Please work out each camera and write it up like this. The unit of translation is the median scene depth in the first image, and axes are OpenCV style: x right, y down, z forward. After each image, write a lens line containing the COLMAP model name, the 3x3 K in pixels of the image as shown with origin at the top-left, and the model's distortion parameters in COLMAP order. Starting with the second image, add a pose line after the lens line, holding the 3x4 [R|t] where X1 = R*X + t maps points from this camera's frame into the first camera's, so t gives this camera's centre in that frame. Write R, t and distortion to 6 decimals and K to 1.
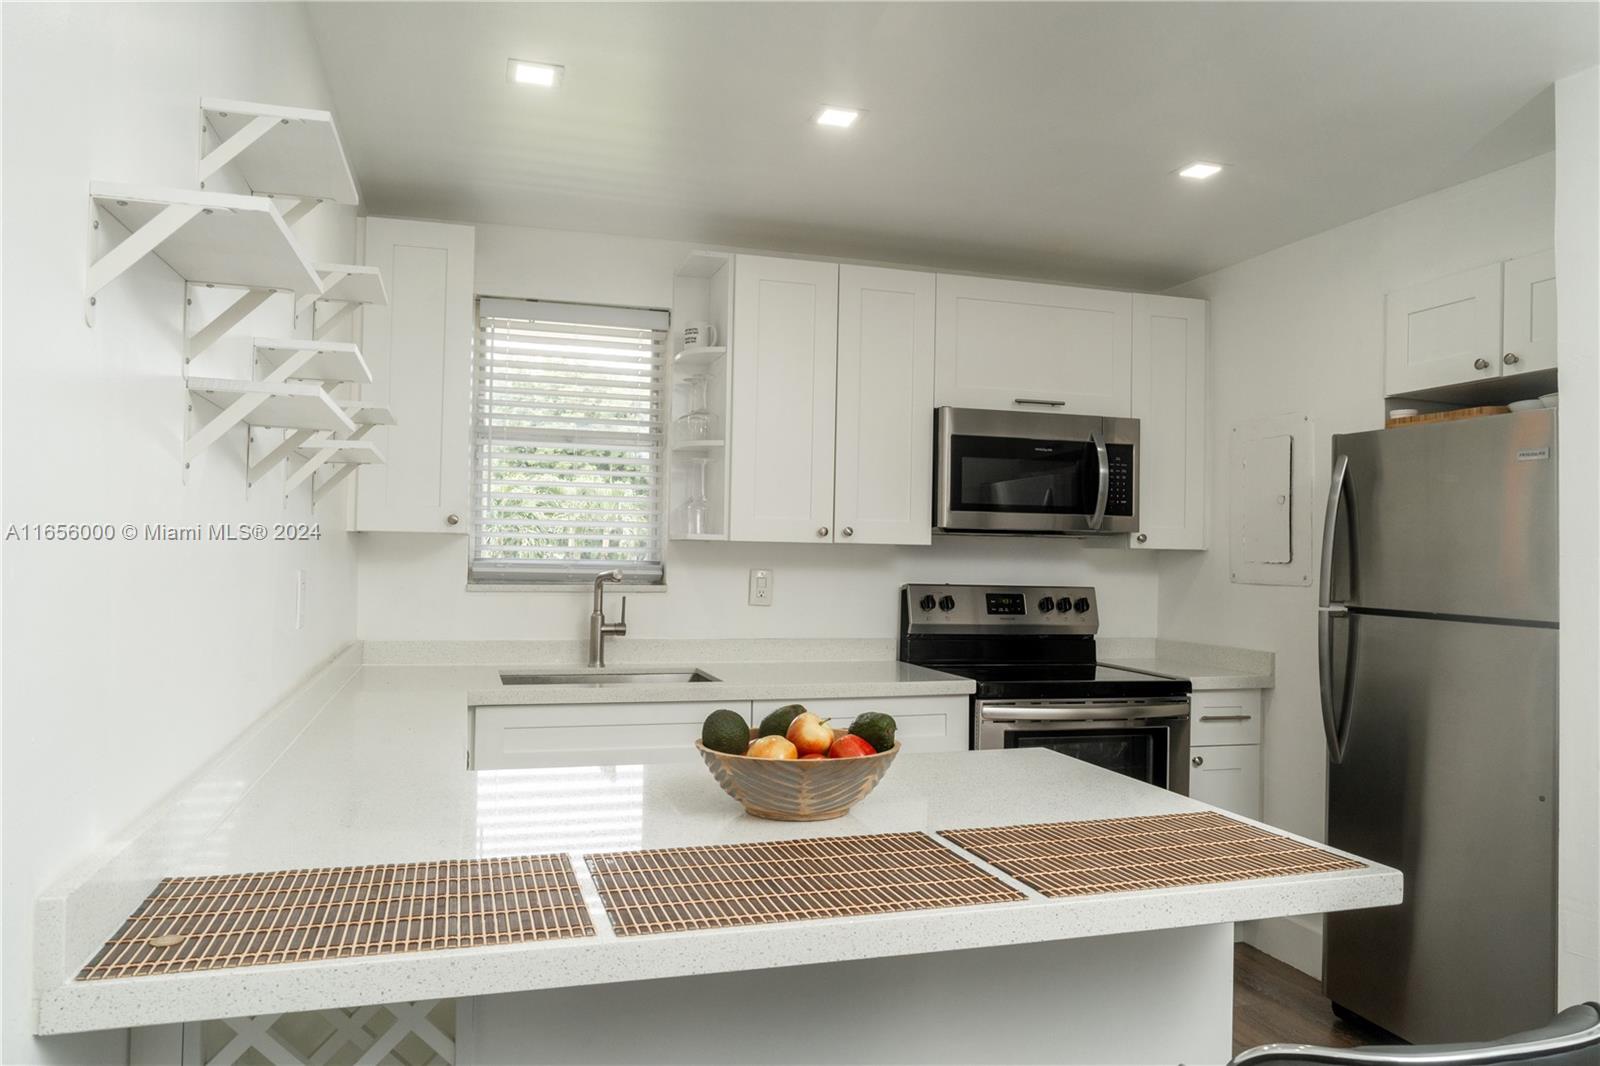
lens RADIAL K [[1099.1, 0, 789.9], [0, 1099.1, 534.2], [0, 0, 1]] dist [-0.017545, 0.016123]
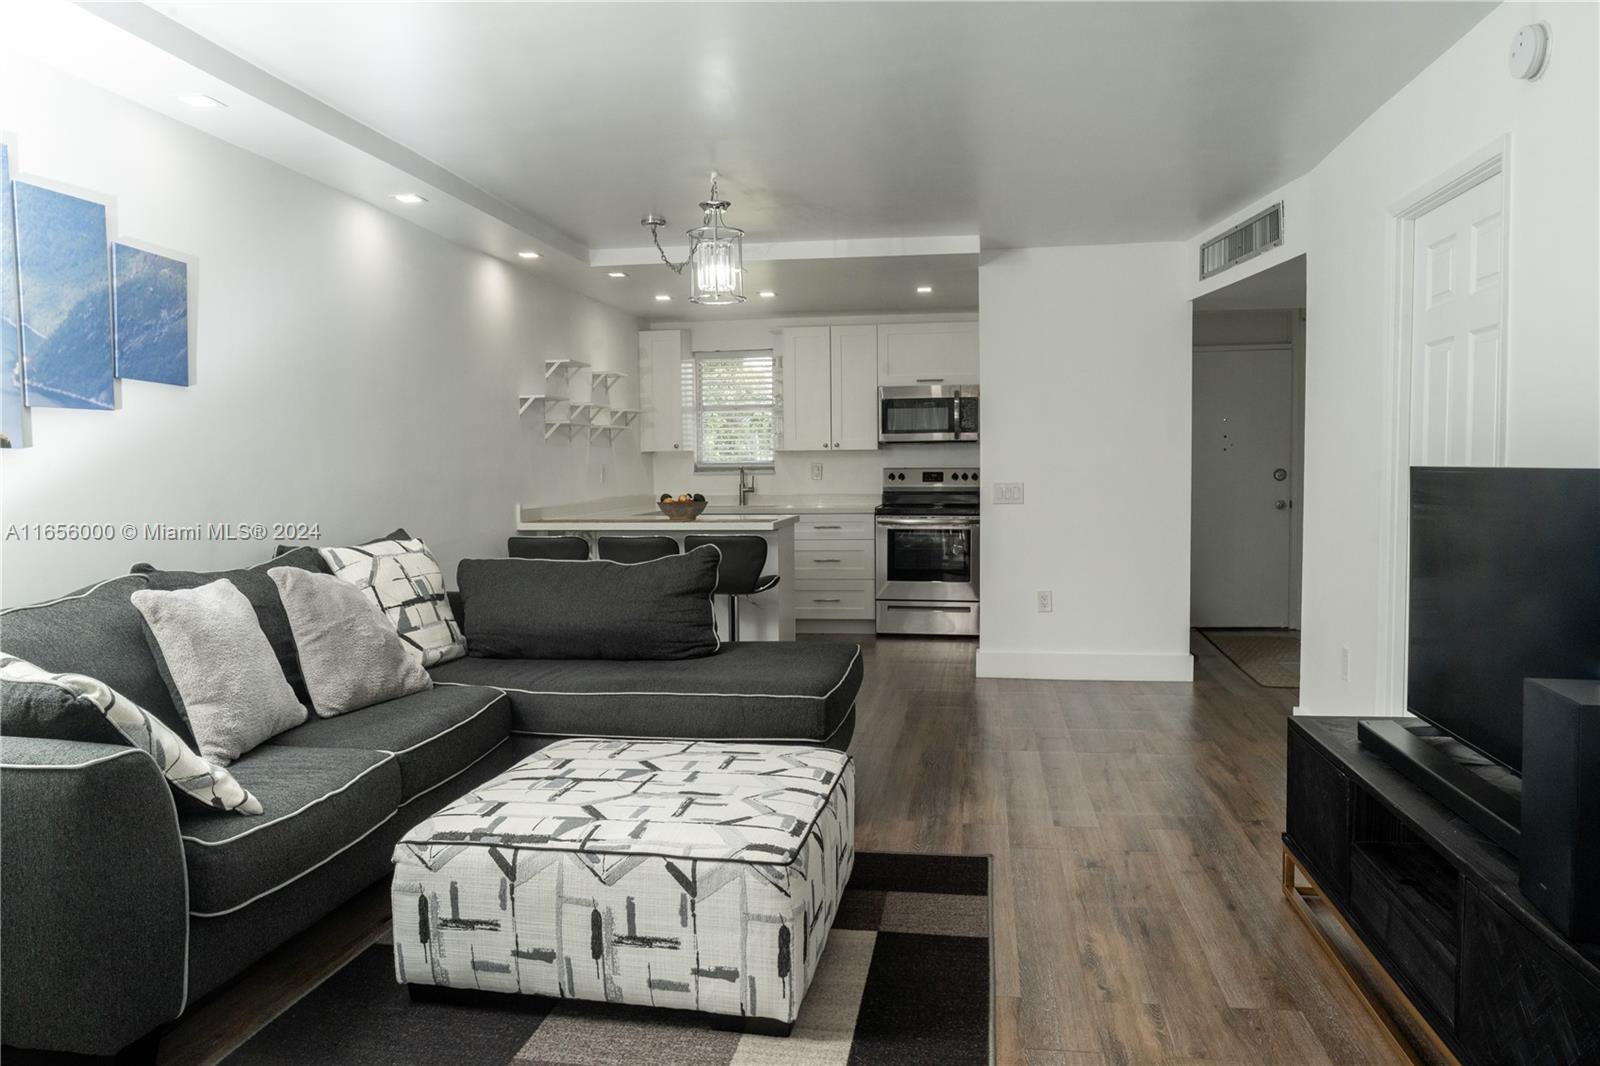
lens RADIAL K [[1099.1, 0, 792.5], [0, 1099.1, 528.5], [0, 0, 1]] dist [-0.017545, 0.016123]
pose [[0.893155, -0.002788, -0.449740, 0.953447], [0.034262, 0.997497, 0.061858, 0.025365], [0.448441, -0.070658, 0.891015, -1.039326]]
